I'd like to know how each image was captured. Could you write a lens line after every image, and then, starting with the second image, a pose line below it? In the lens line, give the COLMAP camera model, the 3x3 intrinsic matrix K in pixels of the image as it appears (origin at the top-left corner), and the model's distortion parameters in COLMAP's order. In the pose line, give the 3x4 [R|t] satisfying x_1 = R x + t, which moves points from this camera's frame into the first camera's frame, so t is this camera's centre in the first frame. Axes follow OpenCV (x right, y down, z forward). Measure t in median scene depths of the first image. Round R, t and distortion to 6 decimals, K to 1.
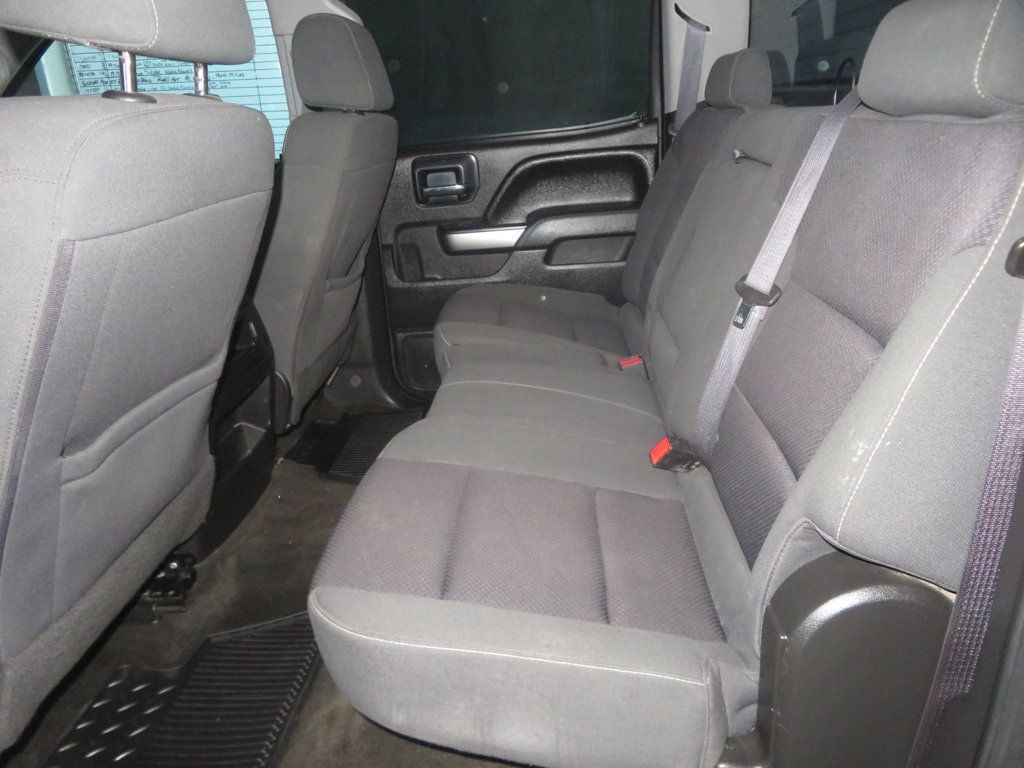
lens RADIAL K [[743.7, 0, 513.2], [0, 743.7, 386.2], [0, 0, 1]] dist [-0.002629, -0.010211]
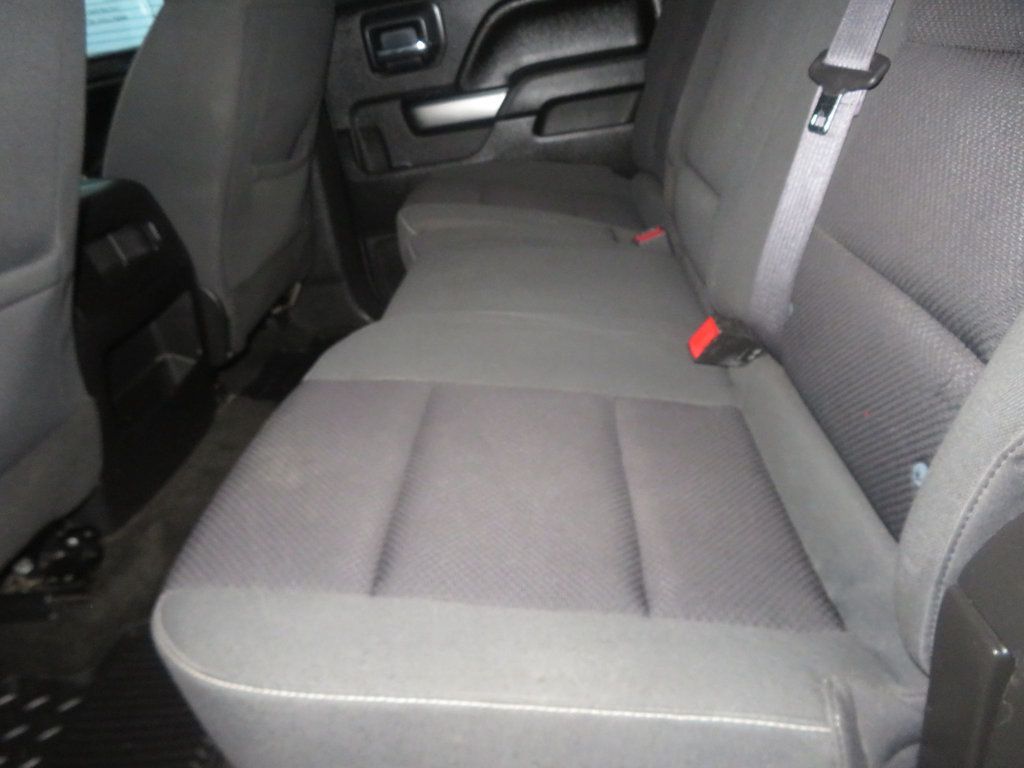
lens RADIAL K [[743.7, 0, 507.1], [0, 743.7, 382.4], [0, 0, 1]] dist [-0.002629, -0.010211]
pose [[0.996197, -0.079272, -0.036153, 0.036342], [0.082382, 0.992091, 0.094704, 0.046359], [0.028359, -0.097323, 0.994849, 0.294532]]
